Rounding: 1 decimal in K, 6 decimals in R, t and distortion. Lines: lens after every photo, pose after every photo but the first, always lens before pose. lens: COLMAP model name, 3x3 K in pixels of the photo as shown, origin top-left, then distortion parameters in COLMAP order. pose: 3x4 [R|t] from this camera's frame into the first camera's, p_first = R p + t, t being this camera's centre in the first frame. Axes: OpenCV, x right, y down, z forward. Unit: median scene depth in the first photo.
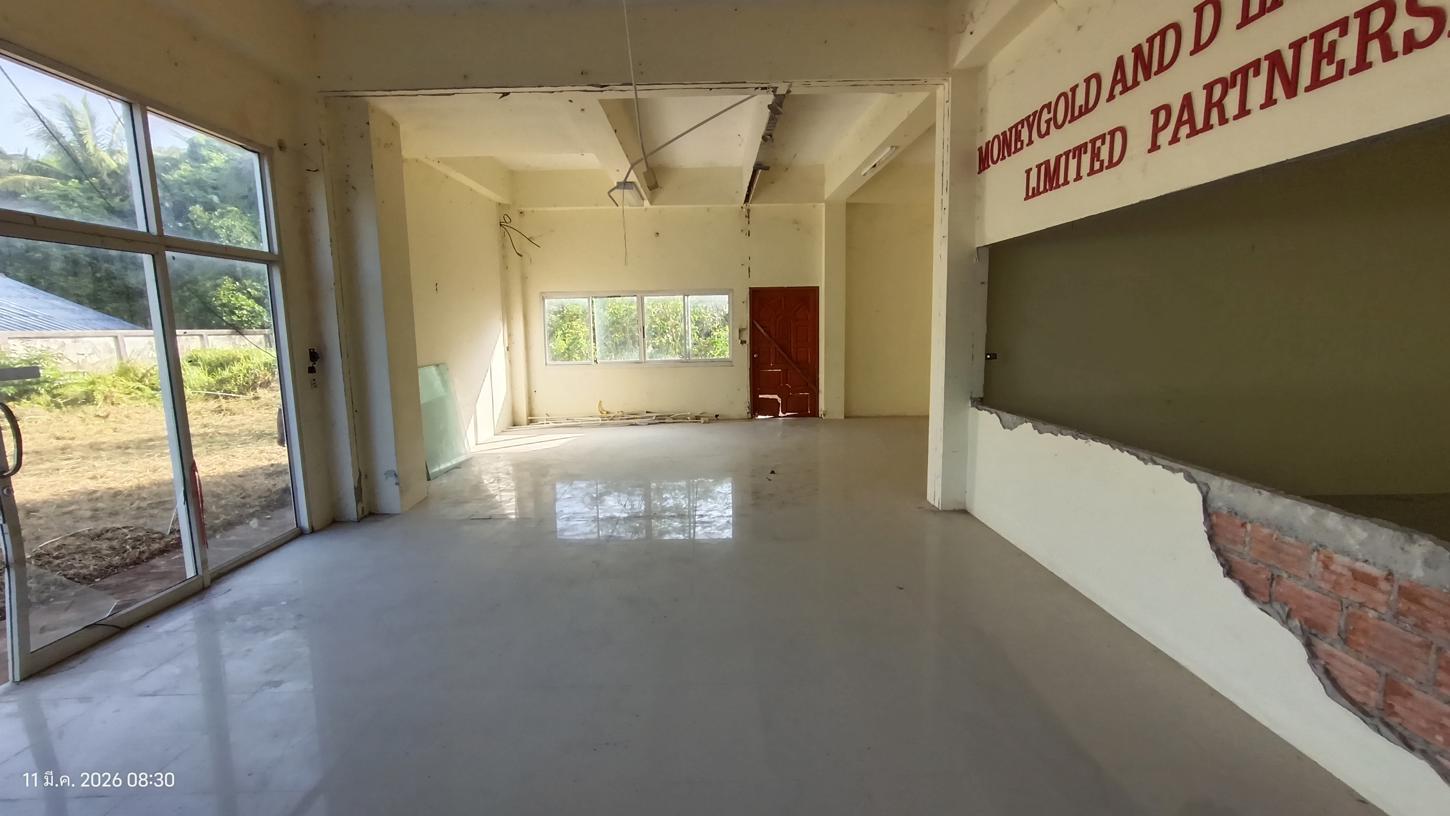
lens RADIAL K [[653.8, 0, 725.9], [0, 653.8, 413.3], [0, 0, 1]] dist [-0.010174, -0.000020]
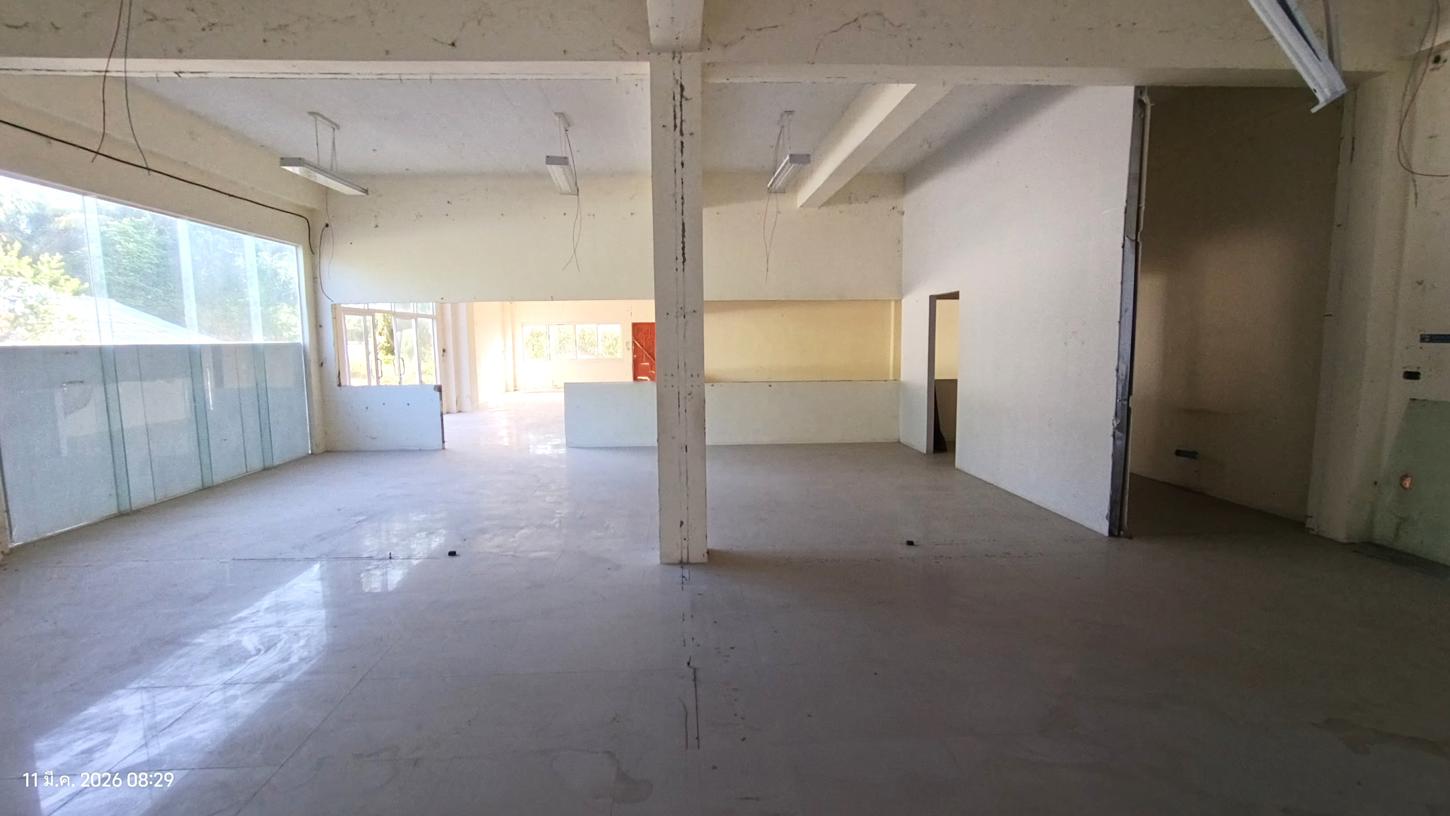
lens RADIAL K [[653.8, 0, 724.6], [0, 653.8, 404.9], [0, 0, 1]] dist [-0.010174, -0.000020]
pose [[0.998865, -0.001455, 0.047619, 0.217691], [0.003050, 0.999436, -0.033438, 0.120423], [-0.047543, 0.033545, 0.998306, -0.925591]]
